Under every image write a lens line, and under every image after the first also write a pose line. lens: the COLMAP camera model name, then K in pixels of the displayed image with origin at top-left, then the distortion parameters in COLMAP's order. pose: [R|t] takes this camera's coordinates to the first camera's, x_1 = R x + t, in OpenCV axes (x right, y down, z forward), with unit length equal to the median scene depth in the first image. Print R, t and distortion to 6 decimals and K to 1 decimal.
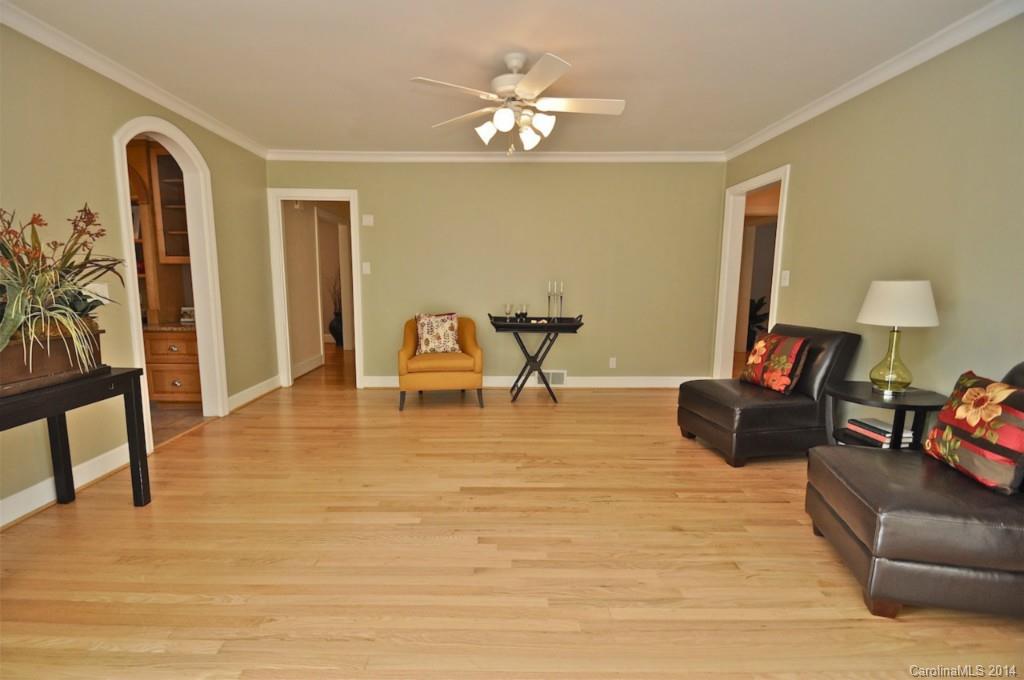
lens RADIAL K [[453.4, 0, 493.3], [0, 453.4, 340.0], [0, 0, 1]] dist [0.015410, -0.016518]
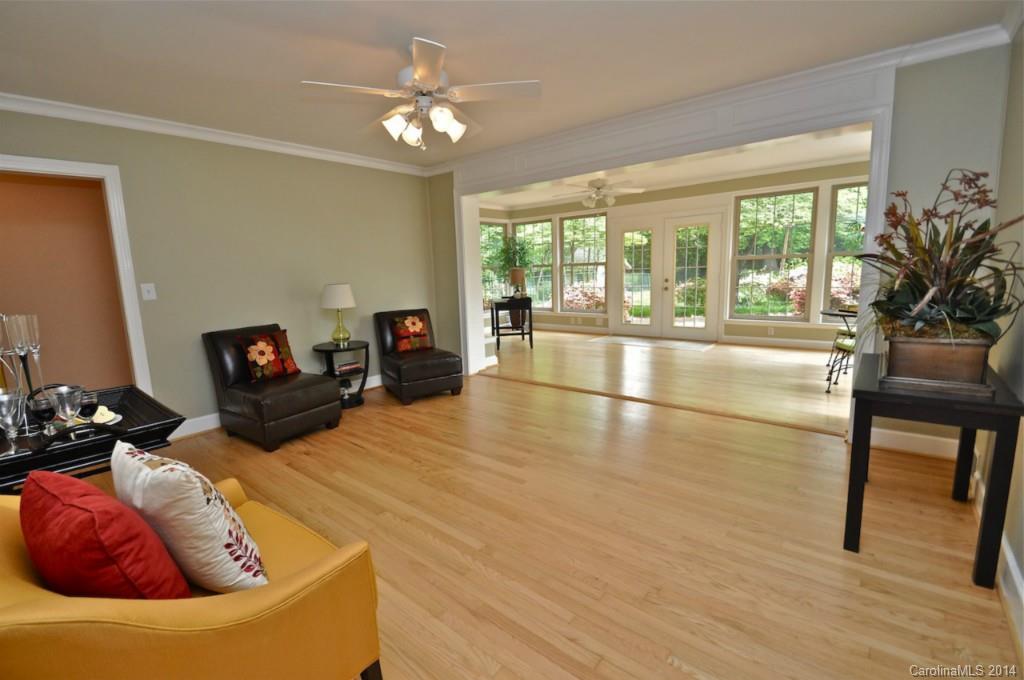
lens RADIAL K [[453.4, 0, 493.3], [0, 453.4, 340.0], [0, 0, 1]] dist [0.015410, -0.016518]
pose [[-0.755362, -0.080256, 0.650374, -0.671433], [0.122446, 0.957707, 0.260392, -0.258295], [-0.643766, 0.276326, -0.713589, 1.623148]]
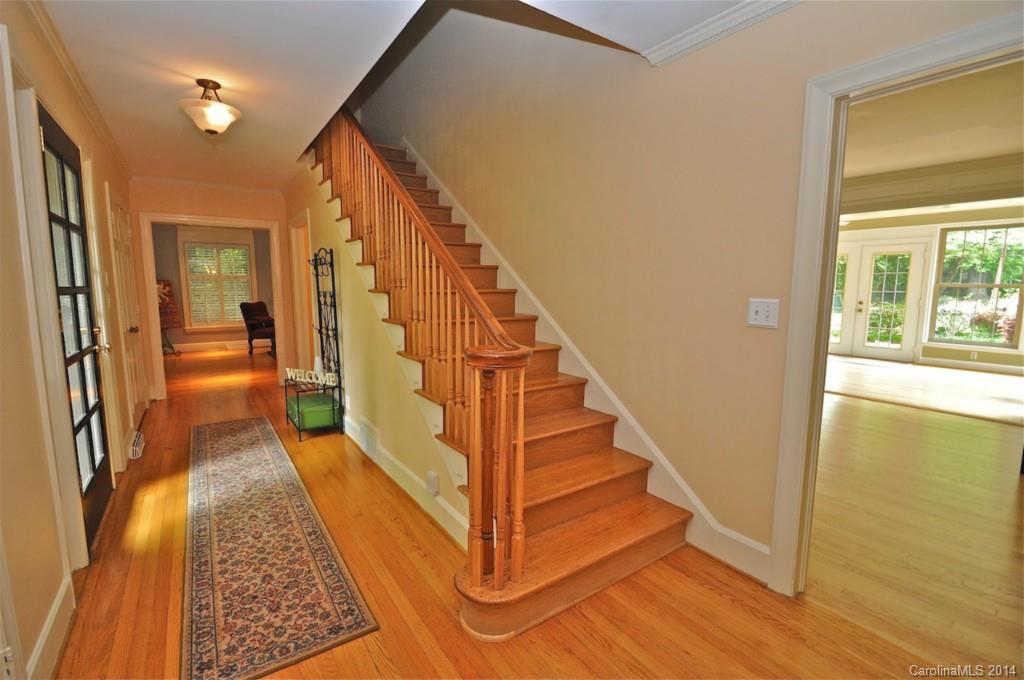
lens RADIAL K [[453.4, 0, 493.3], [0, 453.4, 340.0], [0, 0, 1]] dist [0.015410, -0.016518]
pose [[-0.548305, -0.111780, 0.828774, -0.816854], [0.109865, 0.972809, 0.203892, -0.388086], [-0.829031, 0.202849, -0.521115, 2.450824]]
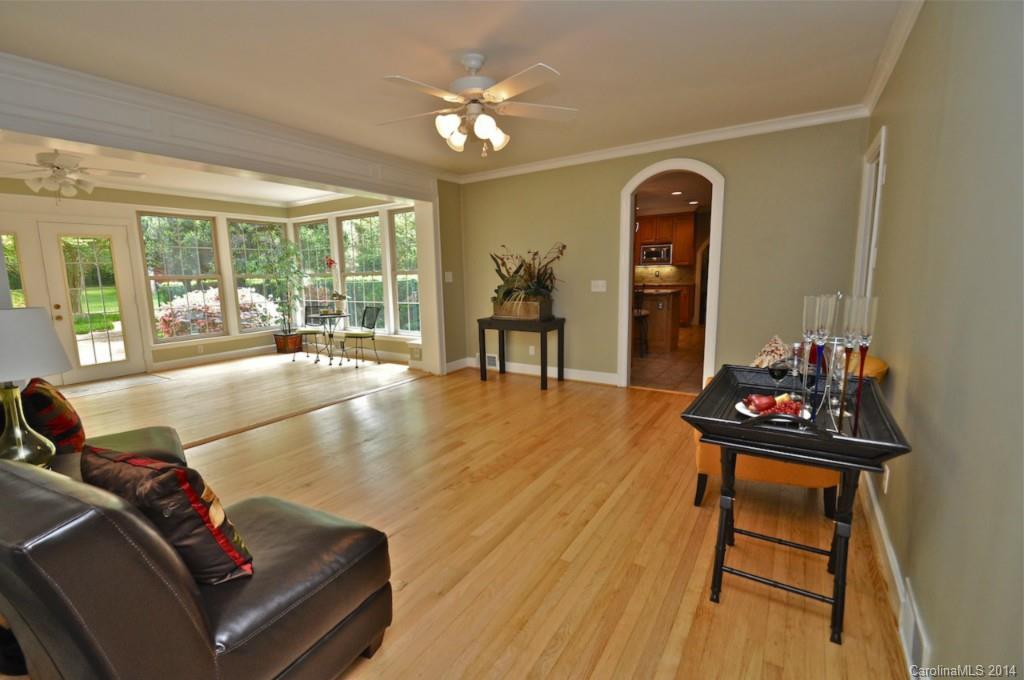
lens RADIAL K [[453.4, 0, 493.3], [0, 453.4, 340.0], [0, 0, 1]] dist [0.015410, -0.016518]
pose [[-0.562229, 0.129136, -0.816837, 0.860497], [-0.097838, 0.970409, 0.220757, -0.249493], [0.821173, 0.204034, -0.532958, 1.578644]]
